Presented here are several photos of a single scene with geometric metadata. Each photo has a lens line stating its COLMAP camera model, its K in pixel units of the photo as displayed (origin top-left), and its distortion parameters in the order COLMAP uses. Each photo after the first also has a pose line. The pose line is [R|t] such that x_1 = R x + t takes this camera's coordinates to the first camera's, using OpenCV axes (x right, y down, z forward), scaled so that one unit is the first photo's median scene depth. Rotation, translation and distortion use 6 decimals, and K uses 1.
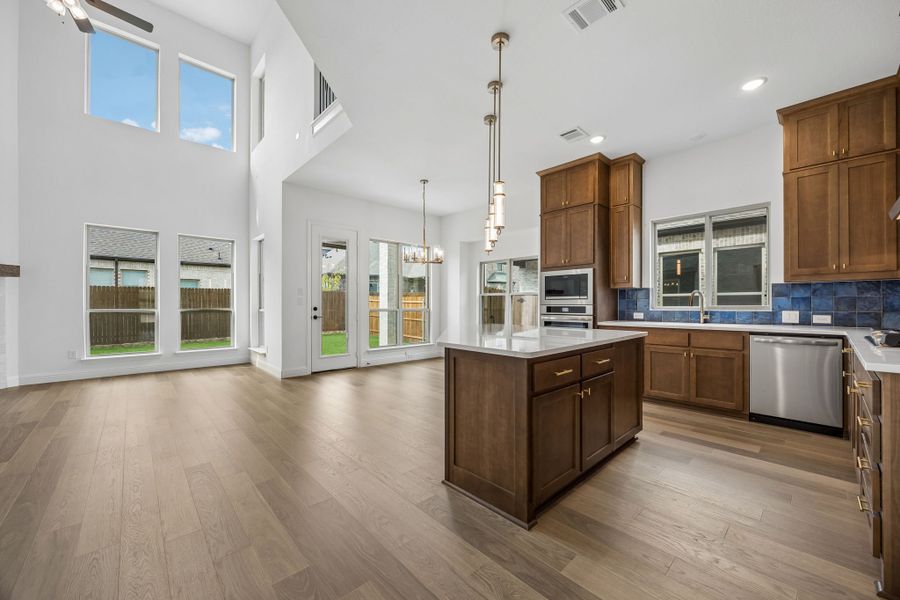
lens RADIAL K [[349.2, 0, 447.4], [0, 349.2, 301.2], [0, 0, 1]] dist [0.004083, 0.000085]
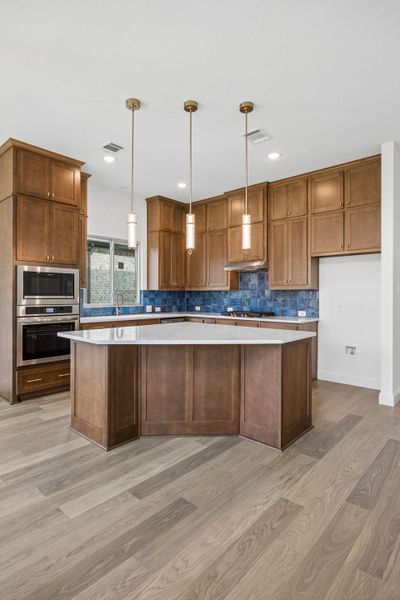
lens RADIAL K [[320.3, 0, 196.8], [0, 320.3, 295.9], [0, 0, 1]] dist [-0.018090, 0.002640]
pose [[-0.075753, -0.000722, 0.997126, -0.513114], [-0.017143, 0.999853, -0.000578, -0.018726], [-0.996979, -0.017138, -0.075754, 0.651477]]
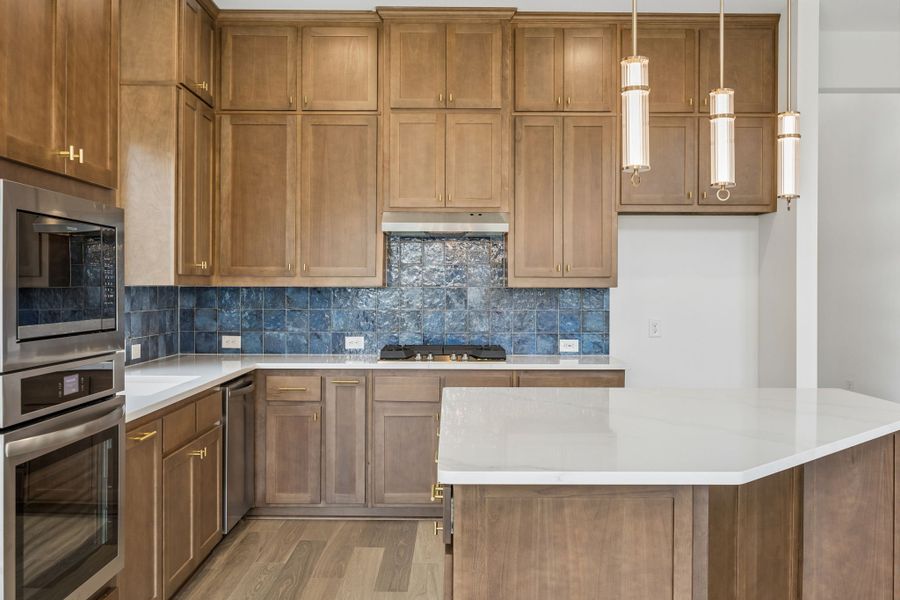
lens RADIAL K [[847.0, 0, 448.0], [0, 847.0, 298.3], [0, 0, 1]] dist [0.000063, 0.000000]
pose [[-0.726690, -0.009544, 0.686899, -0.173674], [-0.013232, 0.999912, -0.000106, -0.029400], [-0.686838, -0.009167, -0.726753, 1.169691]]
